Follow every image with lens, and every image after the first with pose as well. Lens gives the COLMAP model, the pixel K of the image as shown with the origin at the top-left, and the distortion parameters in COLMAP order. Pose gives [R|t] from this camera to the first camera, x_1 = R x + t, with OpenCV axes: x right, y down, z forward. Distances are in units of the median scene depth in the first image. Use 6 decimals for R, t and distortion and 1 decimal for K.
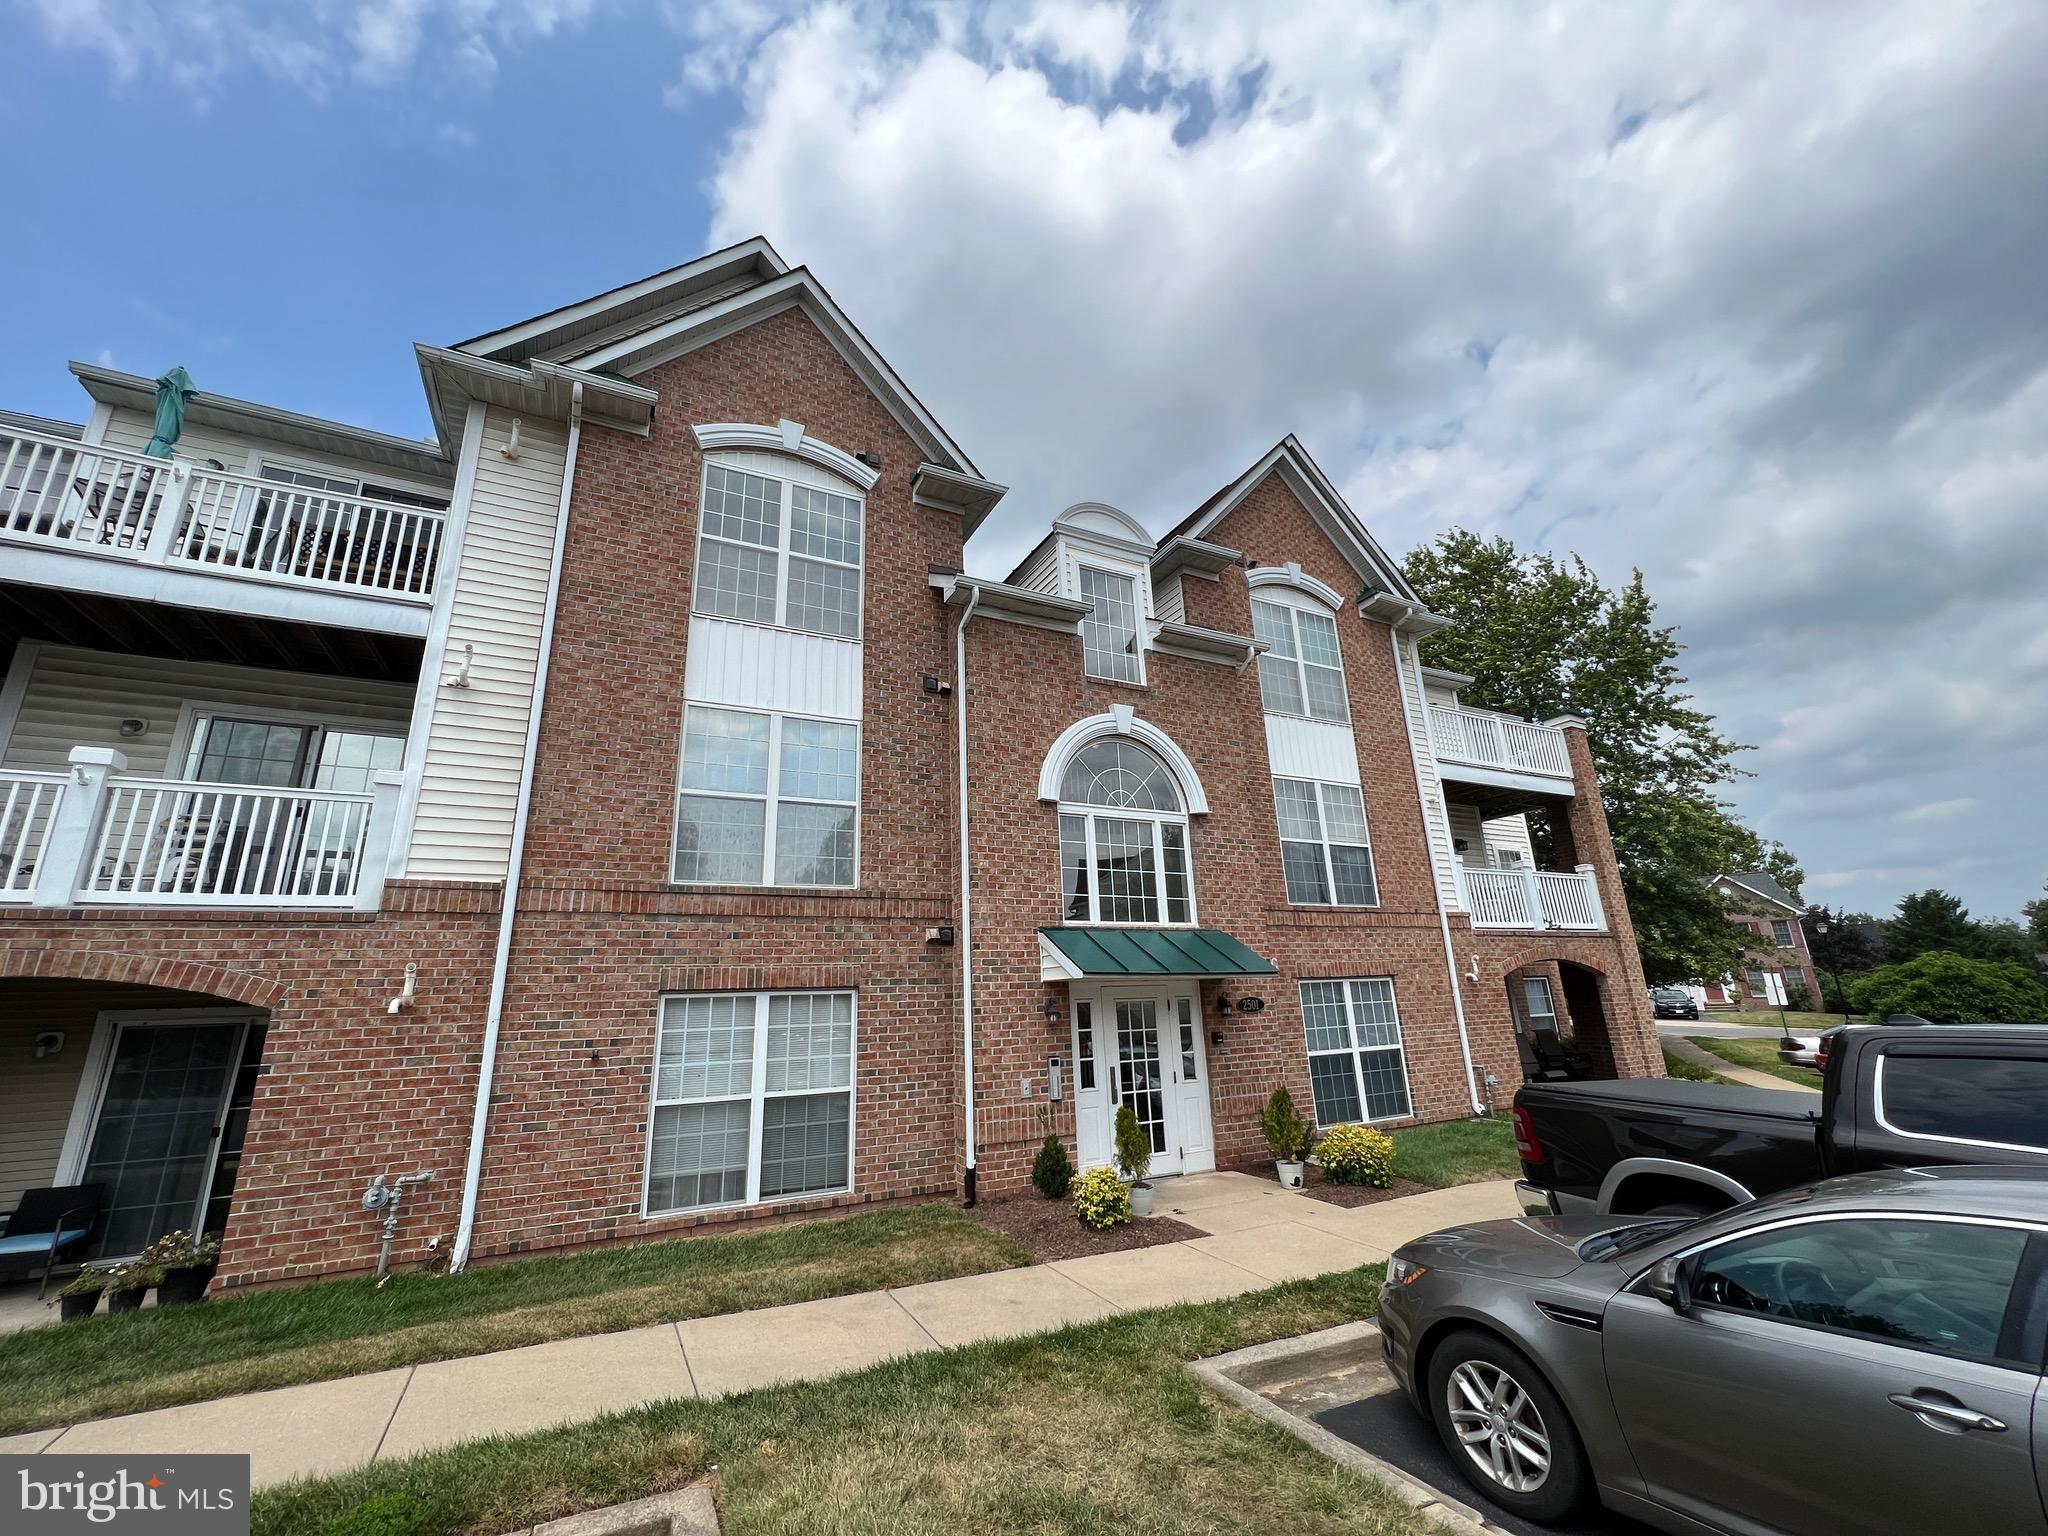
lens RADIAL K [[822.8, 0, 1016.7], [0, 822.8, 762.8], [0, 0, 1]] dist [-0.001009, -0.000001]
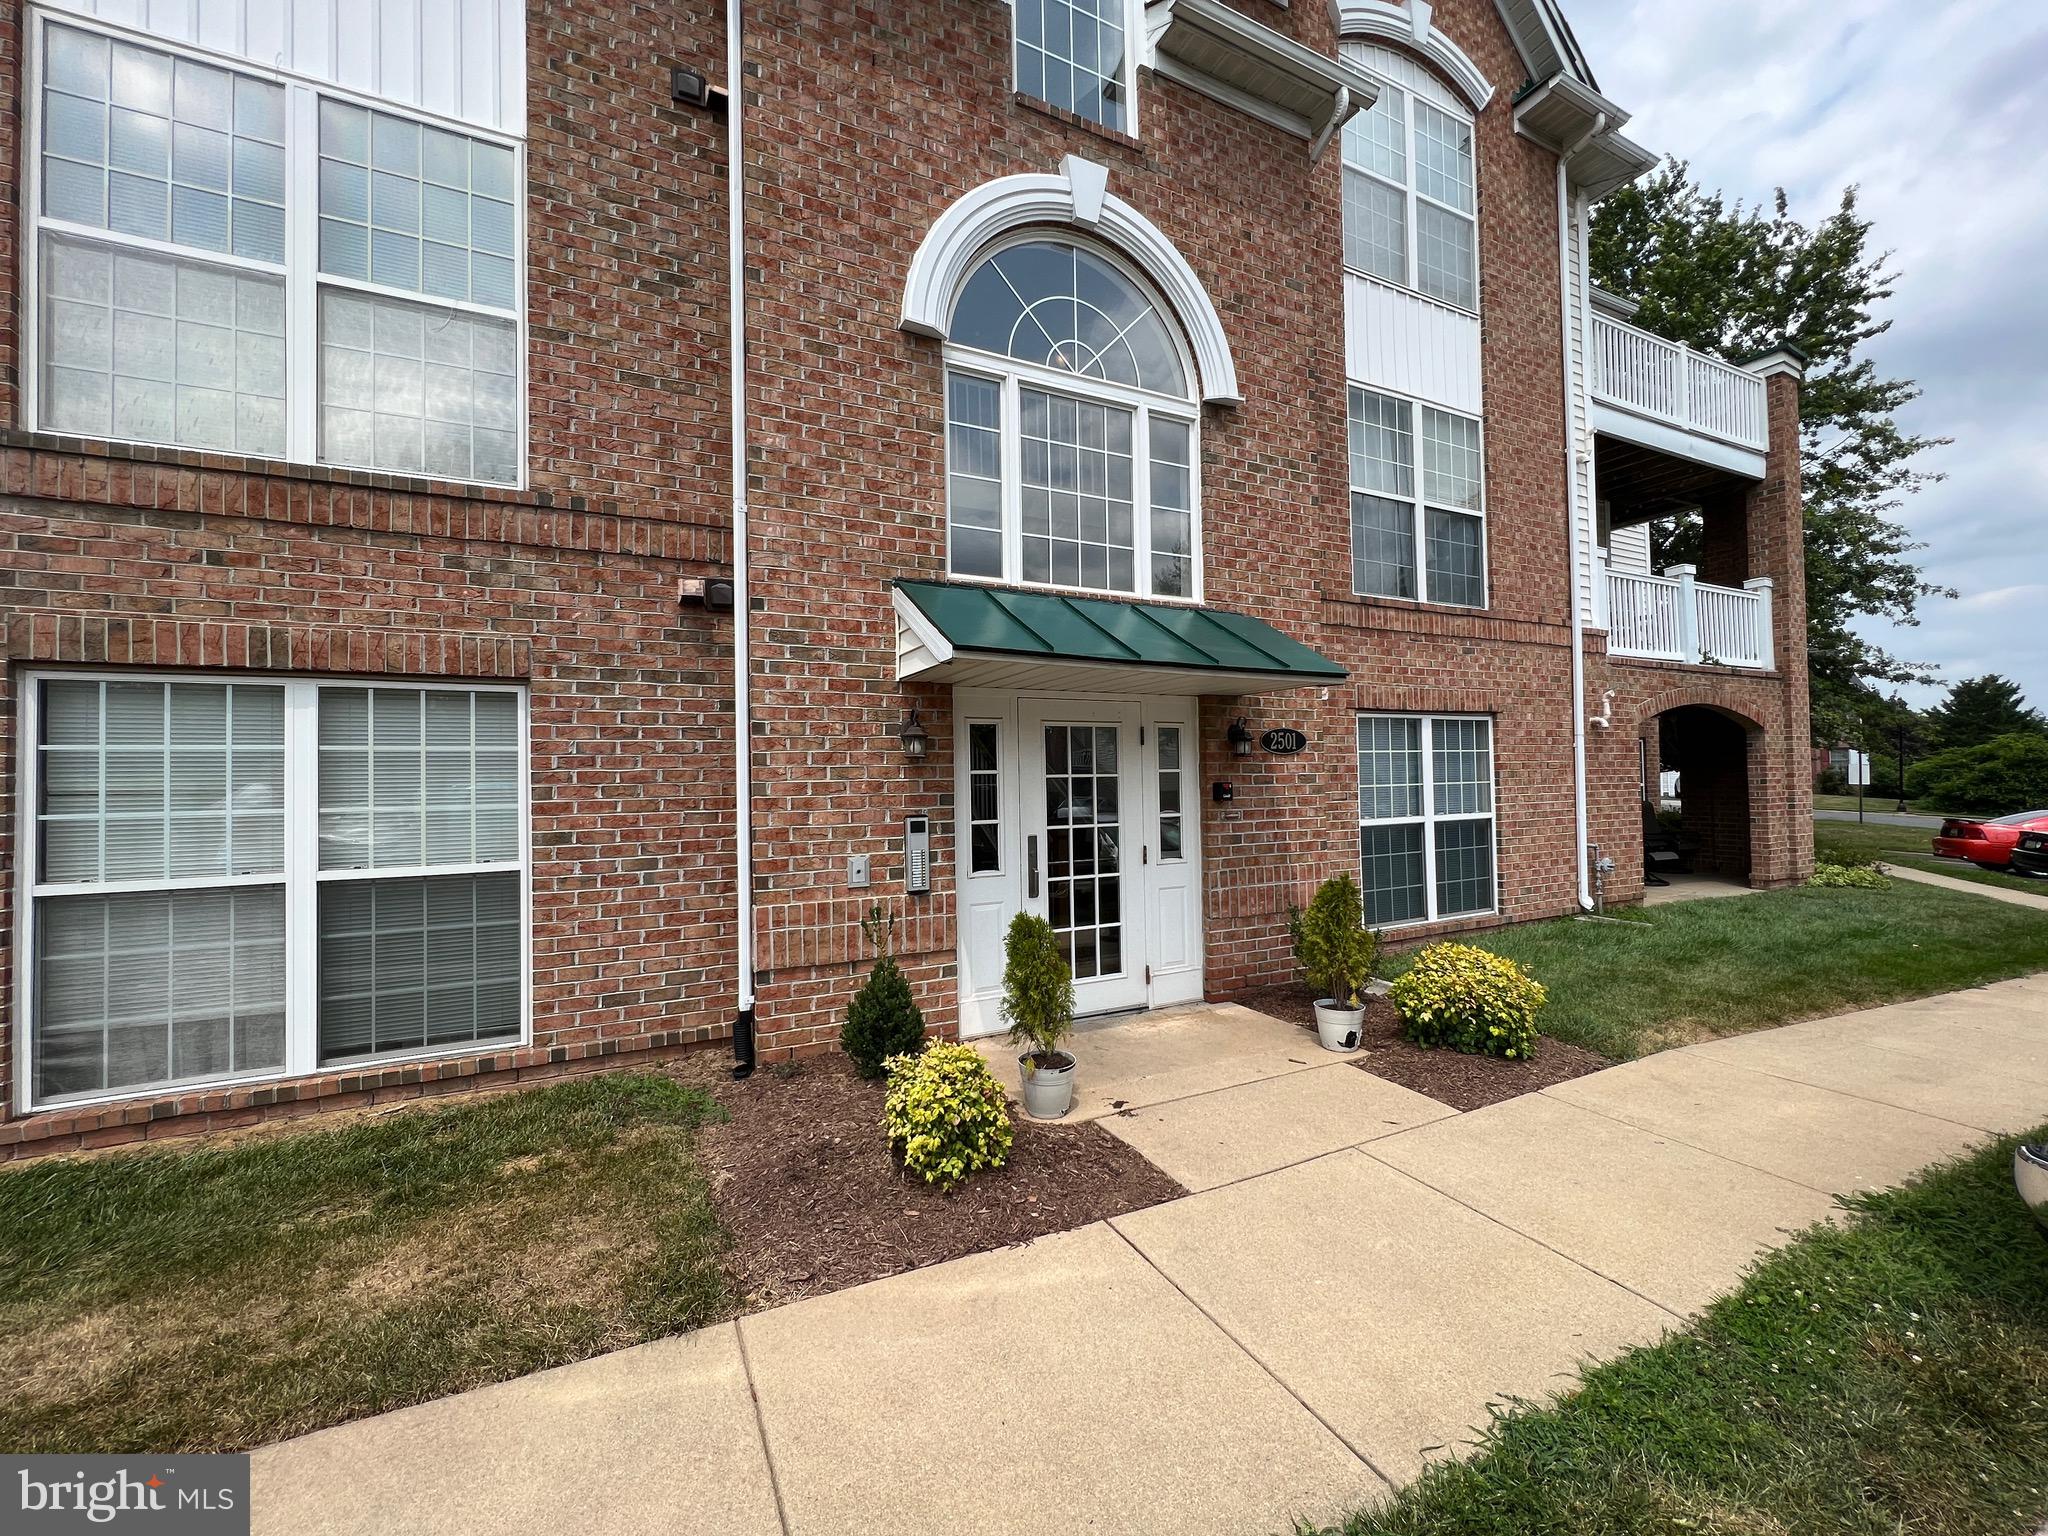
lens RADIAL K [[822.8, 0, 1016.7], [0, 822.8, 762.8], [0, 0, 1]] dist [-0.001009, -0.000001]
pose [[0.999833, 0.016581, -0.007709, 0.105211], [-0.013981, 0.964924, 0.262158, 0.168720], [0.011785, -0.262006, 0.964994, 0.455715]]
